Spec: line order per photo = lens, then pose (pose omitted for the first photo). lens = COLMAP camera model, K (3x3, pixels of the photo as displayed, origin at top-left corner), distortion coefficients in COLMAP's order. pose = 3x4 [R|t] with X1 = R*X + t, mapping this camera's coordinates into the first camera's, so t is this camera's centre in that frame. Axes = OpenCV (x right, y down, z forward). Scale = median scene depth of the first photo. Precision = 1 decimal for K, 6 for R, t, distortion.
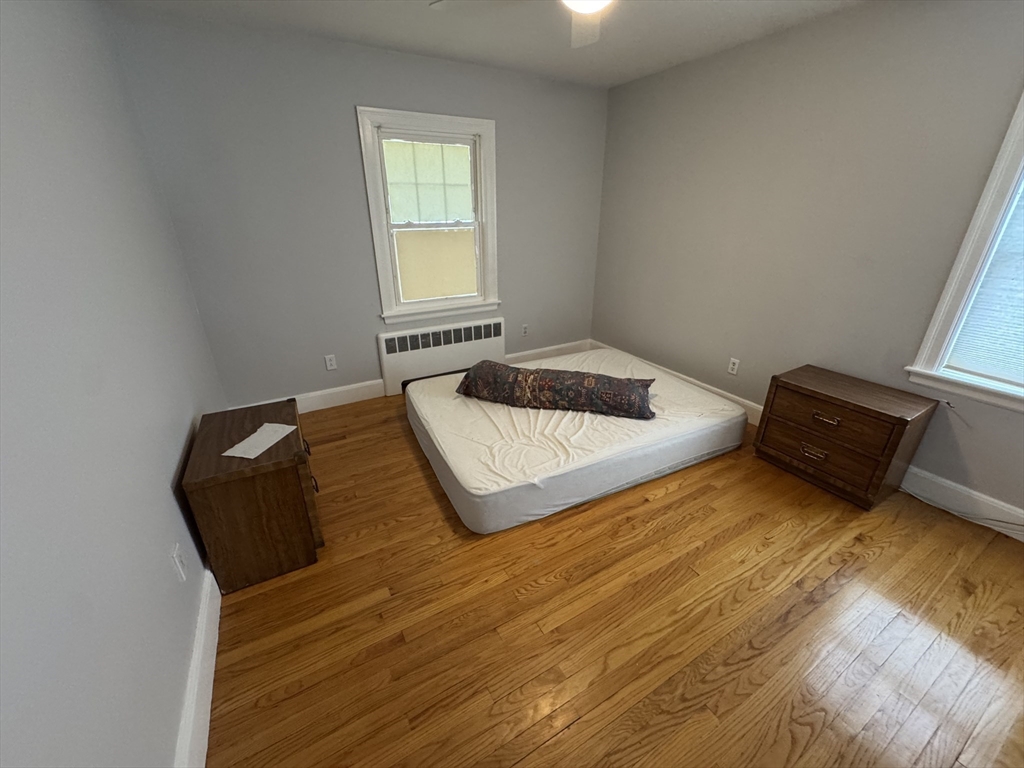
lens RADIAL K [[408.6, 0, 512.0], [0, 408.6, 384.0], [0, 0, 1]] dist [-0.000383, 0.000227]
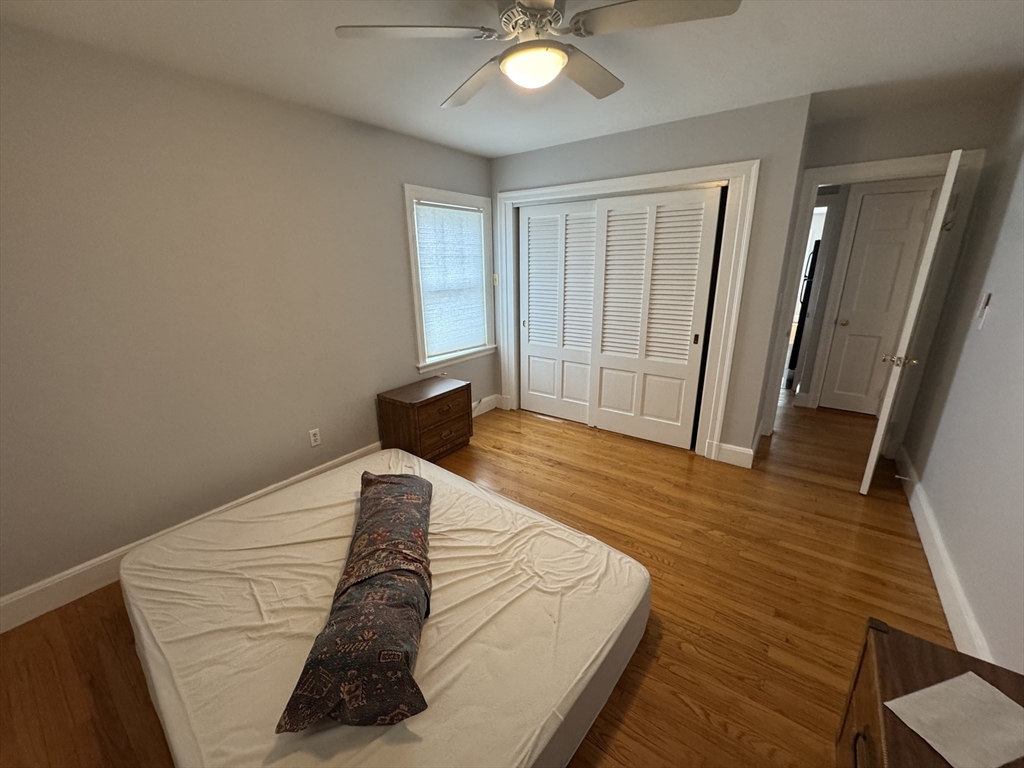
lens RADIAL K [[408.6, 0, 512.0], [0, 408.6, 384.0], [0, 0, 1]] dist [-0.000383, 0.000227]
pose [[-0.403985, -0.254442, 0.878667, -0.643064], [0.379546, 0.827334, 0.414081, -0.552493], [-0.832311, 0.500777, -0.237658, 1.227920]]
